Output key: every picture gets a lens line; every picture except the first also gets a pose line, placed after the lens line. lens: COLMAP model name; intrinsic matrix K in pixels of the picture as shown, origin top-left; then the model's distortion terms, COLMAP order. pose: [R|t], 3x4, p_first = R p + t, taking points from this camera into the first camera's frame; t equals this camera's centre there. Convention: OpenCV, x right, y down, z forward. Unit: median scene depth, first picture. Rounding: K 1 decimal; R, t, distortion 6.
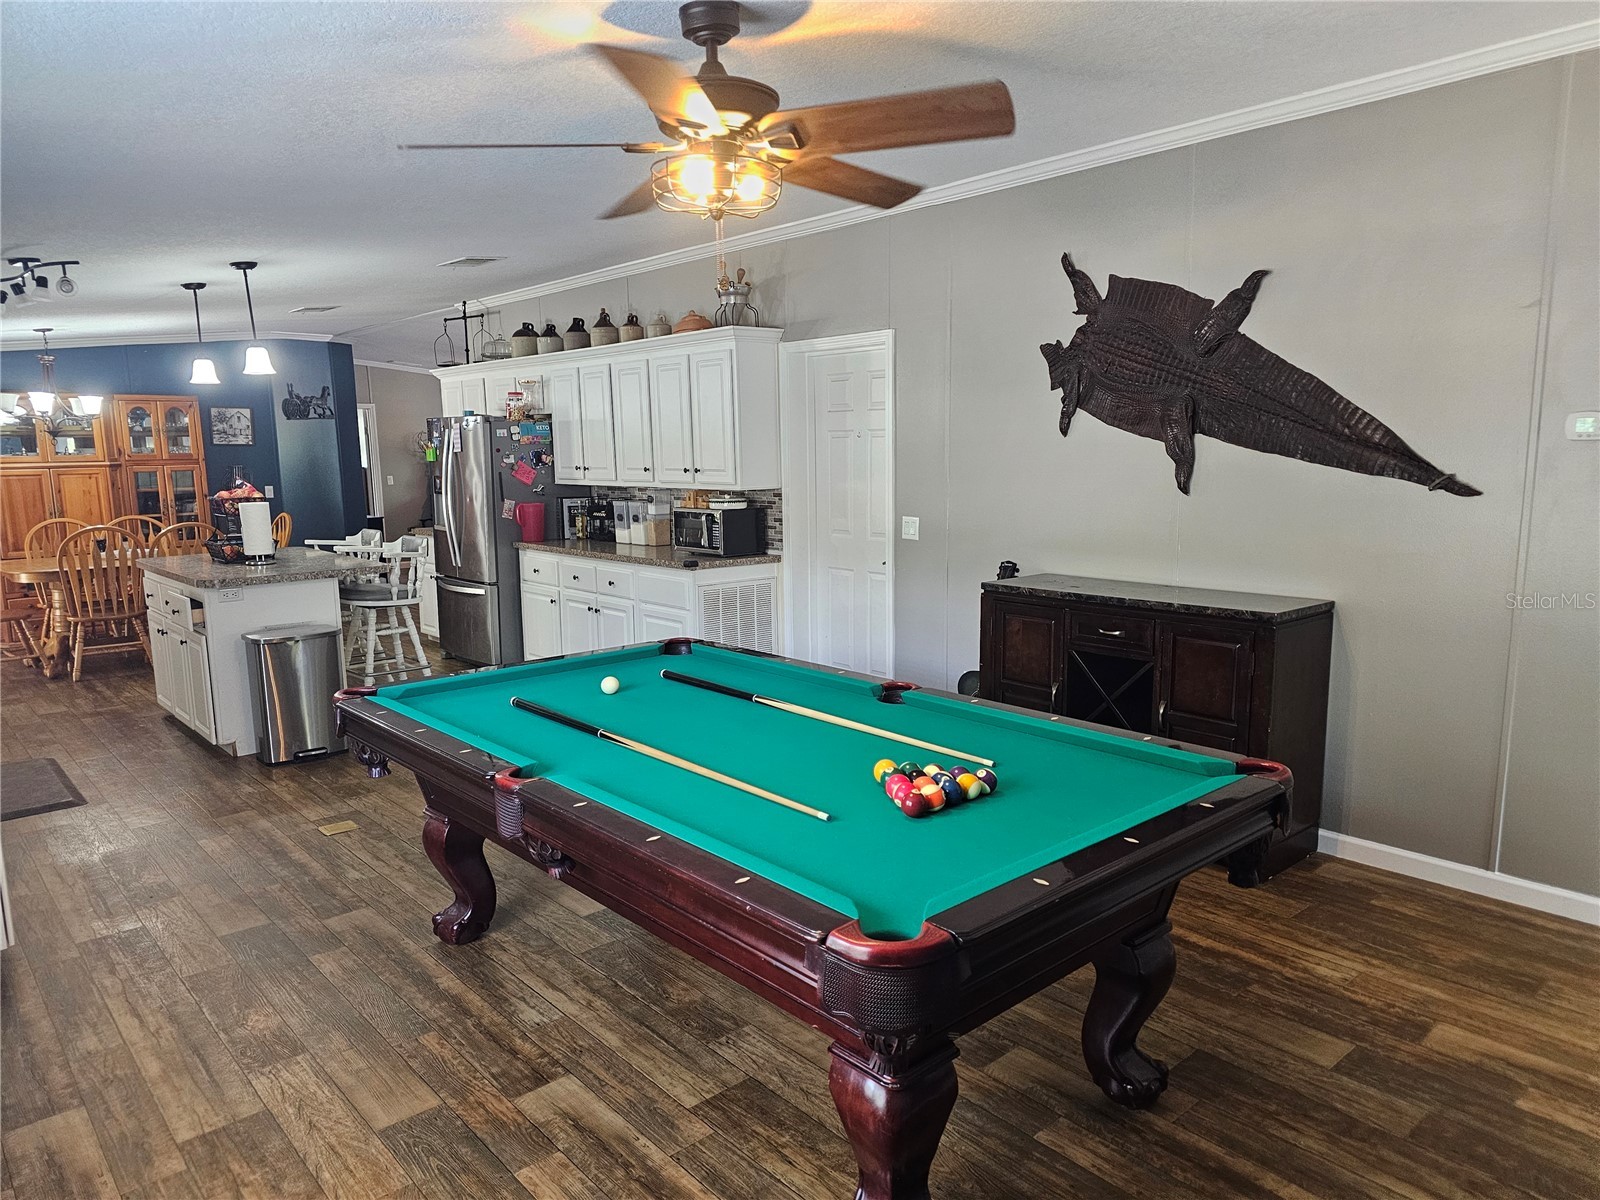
lens RADIAL K [[1090.7, 0, 831.7], [0, 1090.7, 613.3], [0, 0, 1]] dist [0.058751, -0.053683]
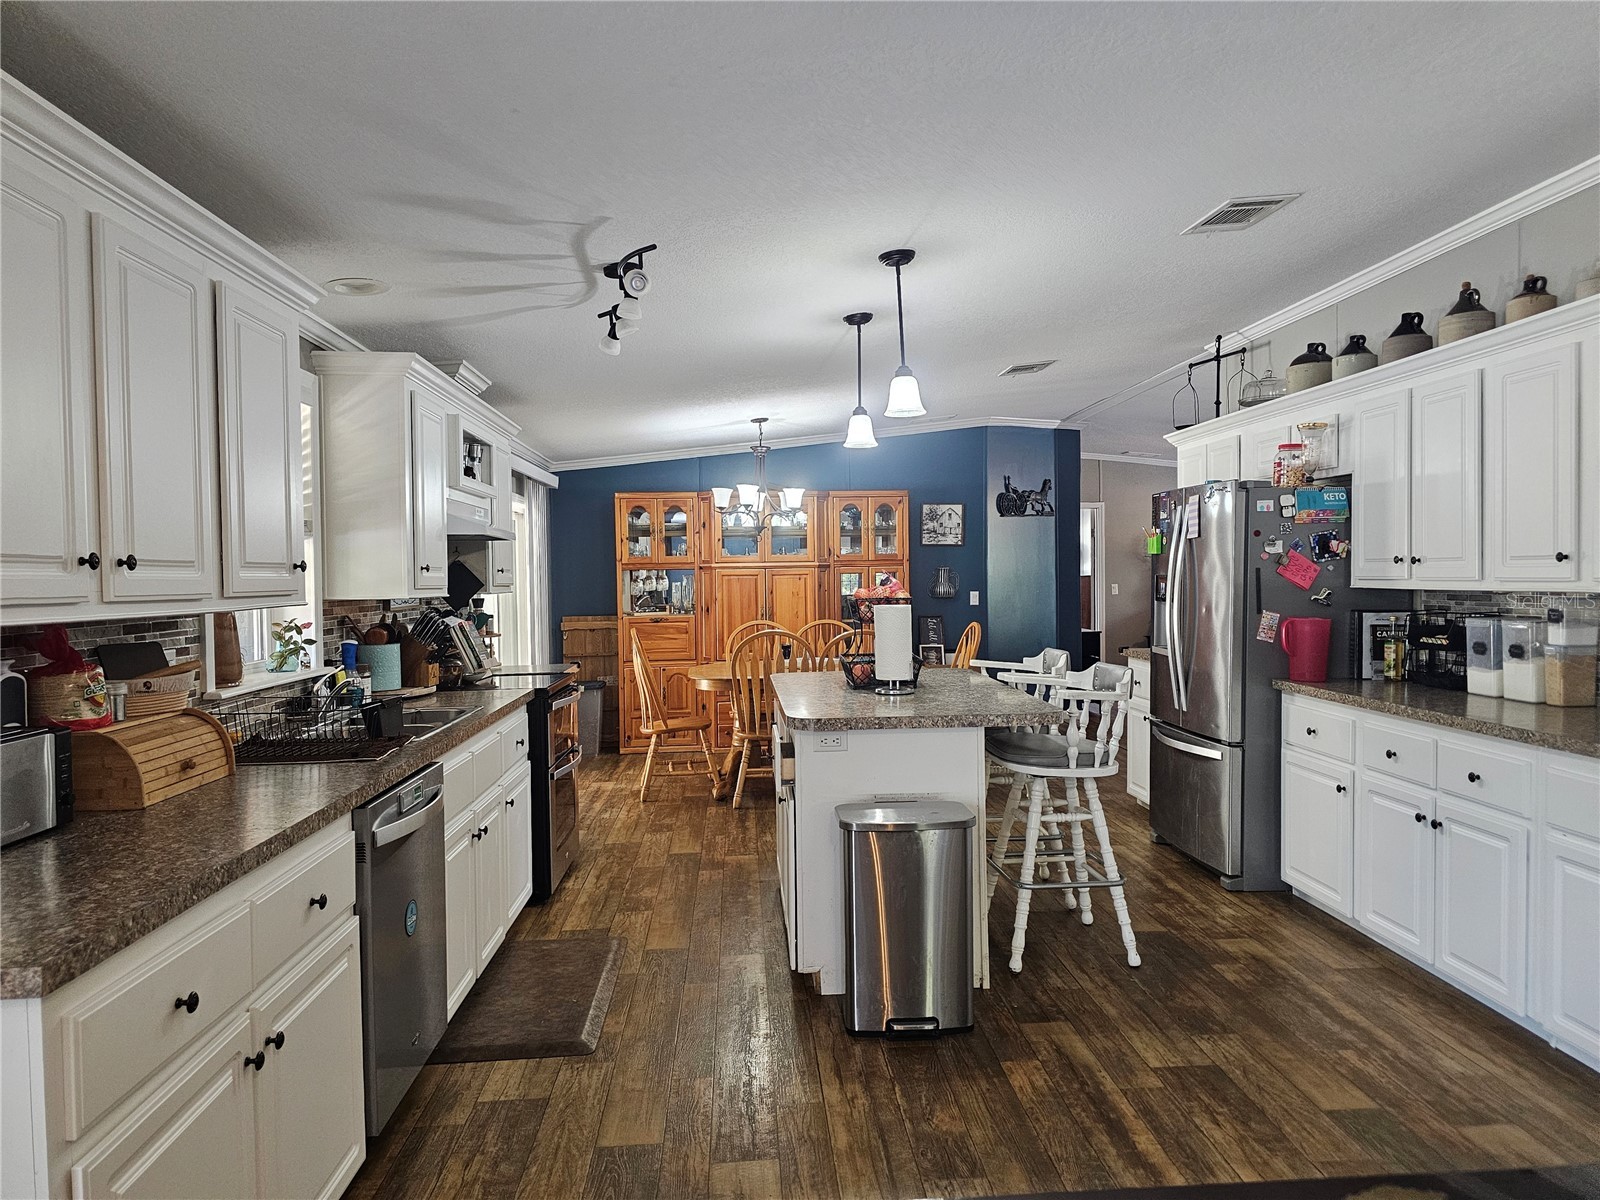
lens RADIAL K [[1090.7, 0, 818.9], [0, 1090.7, 605.3], [0, 0, 1]] dist [0.058751, -0.053683]
pose [[0.791912, 0.023174, -0.610196, -0.117940], [-0.092207, 0.992359, -0.081979, -0.032745], [0.603634, 0.121185, 0.787998, 0.358659]]
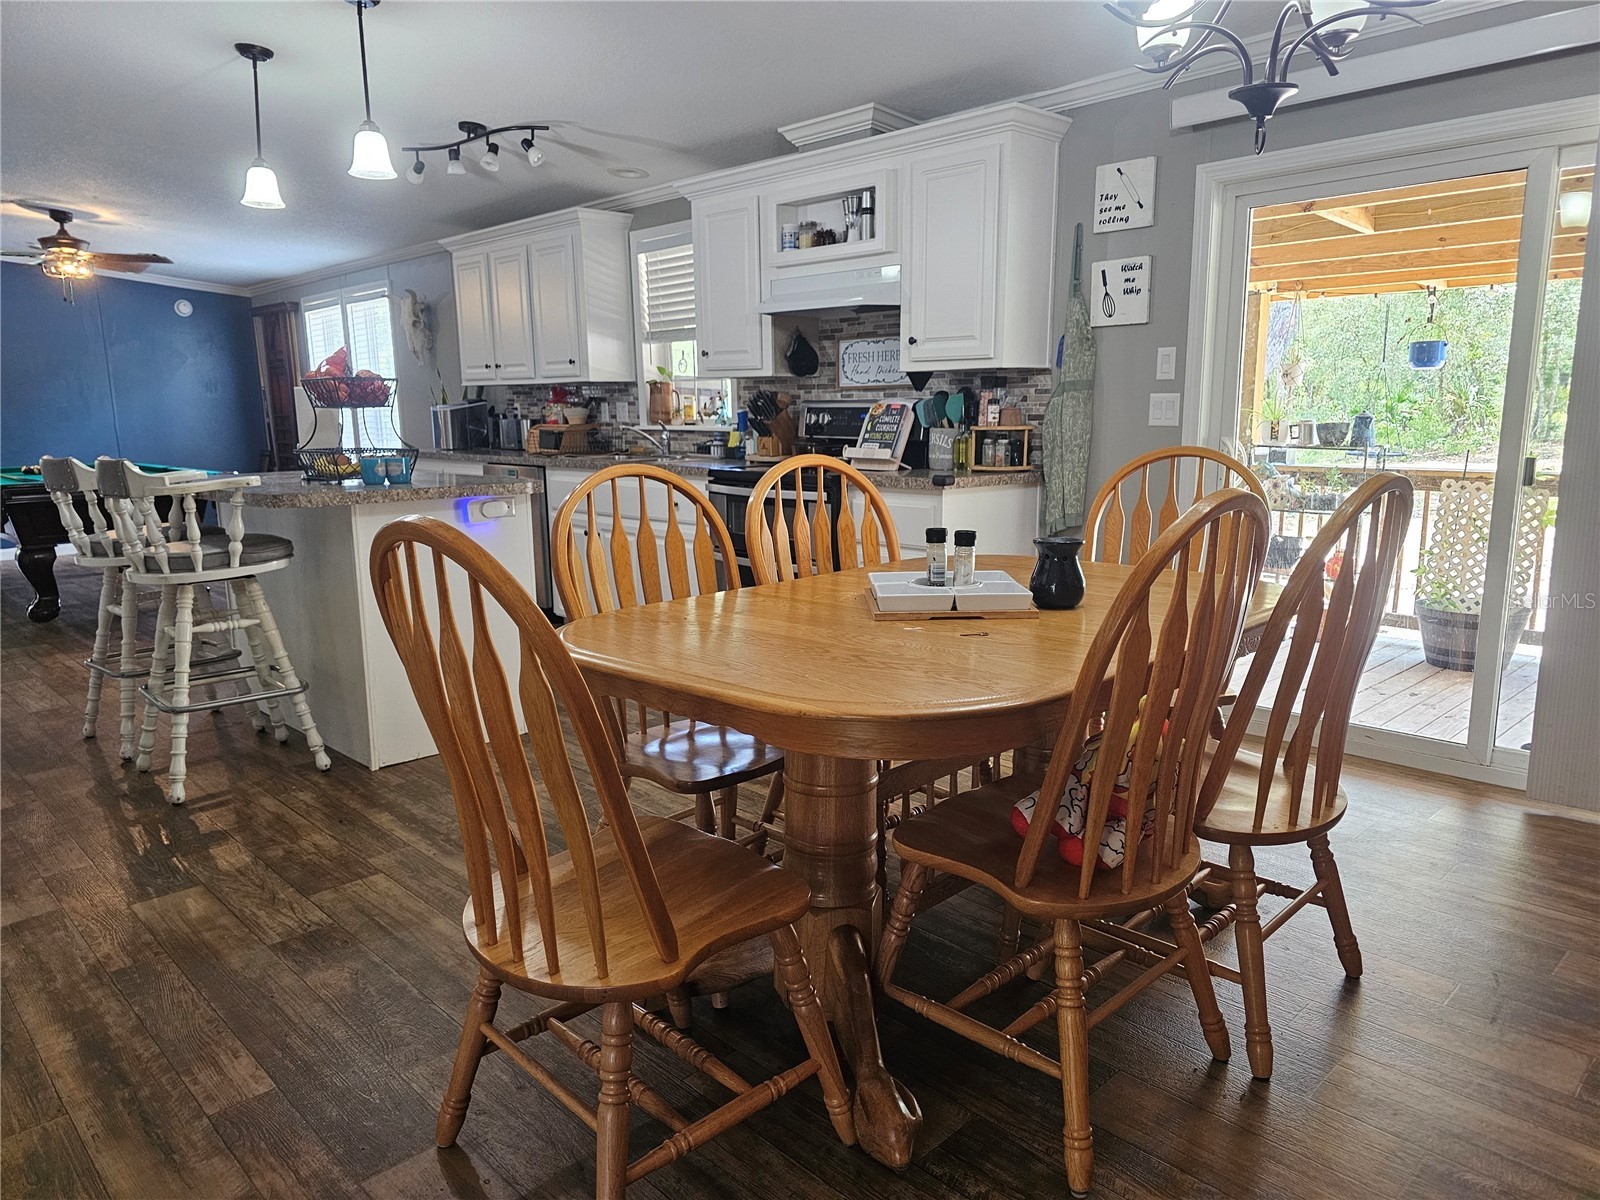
lens RADIAL K [[1090.7, 0, 819.3], [0, 1090.7, 617.4], [0, 0, 1]] dist [0.058751, -0.053683]
pose [[-0.998708, 0.035865, -0.035997, -0.410411], [0.021157, 0.937575, 0.347140, -0.119251], [0.046200, 0.345930, -0.937122, 1.119042]]
